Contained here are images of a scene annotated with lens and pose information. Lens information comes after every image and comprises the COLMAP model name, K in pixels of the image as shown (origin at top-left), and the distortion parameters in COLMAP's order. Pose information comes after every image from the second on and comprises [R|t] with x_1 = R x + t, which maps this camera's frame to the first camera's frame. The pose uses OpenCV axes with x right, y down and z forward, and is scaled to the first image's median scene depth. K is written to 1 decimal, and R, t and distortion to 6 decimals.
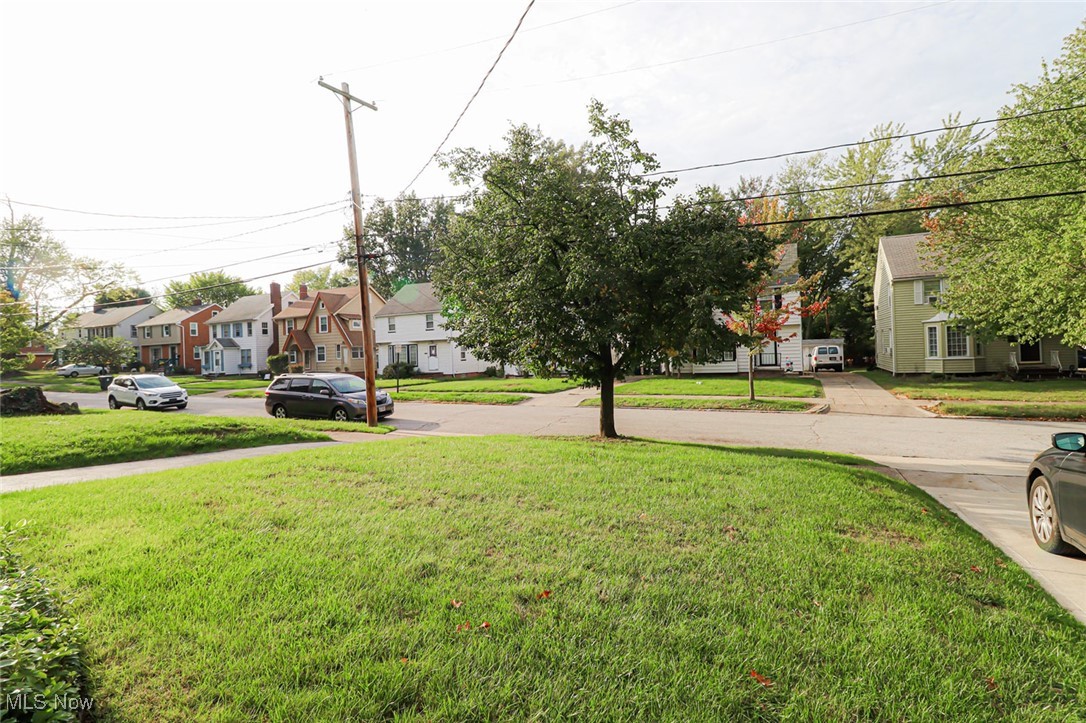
lens RADIAL K [[490.1, 0, 543.0], [0, 490.1, 361.5], [0, 0, 1]] dist [0.000800, -0.010342]
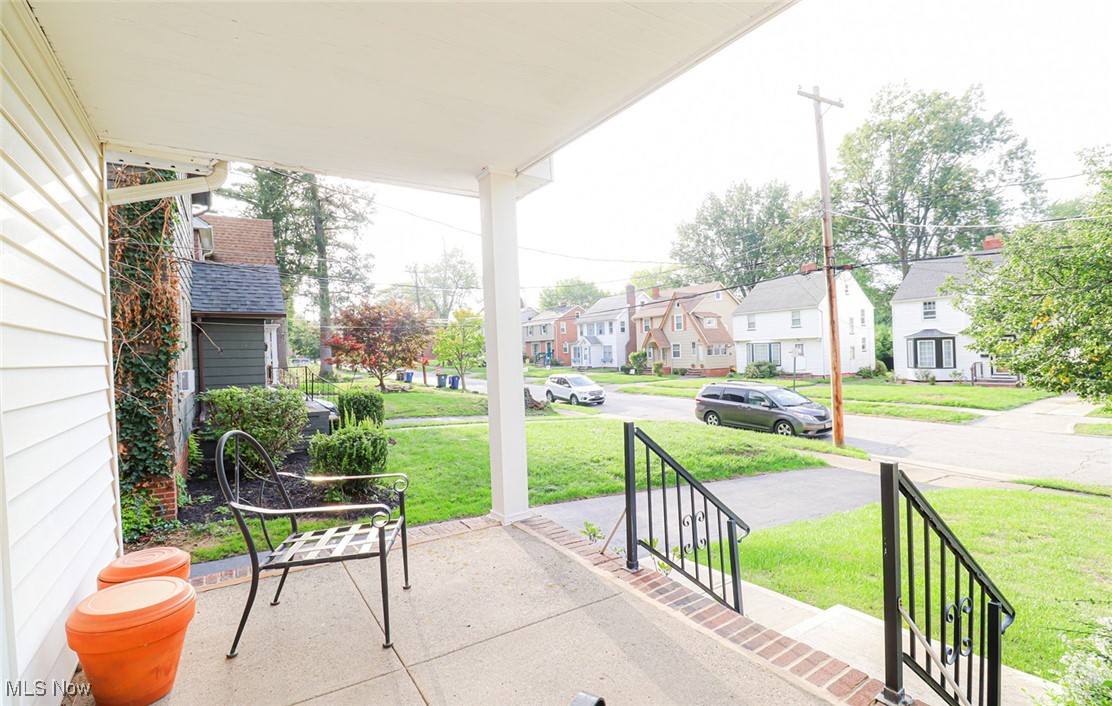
lens RADIAL K [[482.6, 0, 556.0], [0, 482.6, 353.0], [0, 0, 1]] dist [-0.001947, -0.000524]
pose [[0.874003, 0.012736, -0.485754, -0.173642], [-0.003537, 0.999797, 0.019851, -0.030340], [0.485908, -0.015632, 0.873870, -0.032473]]
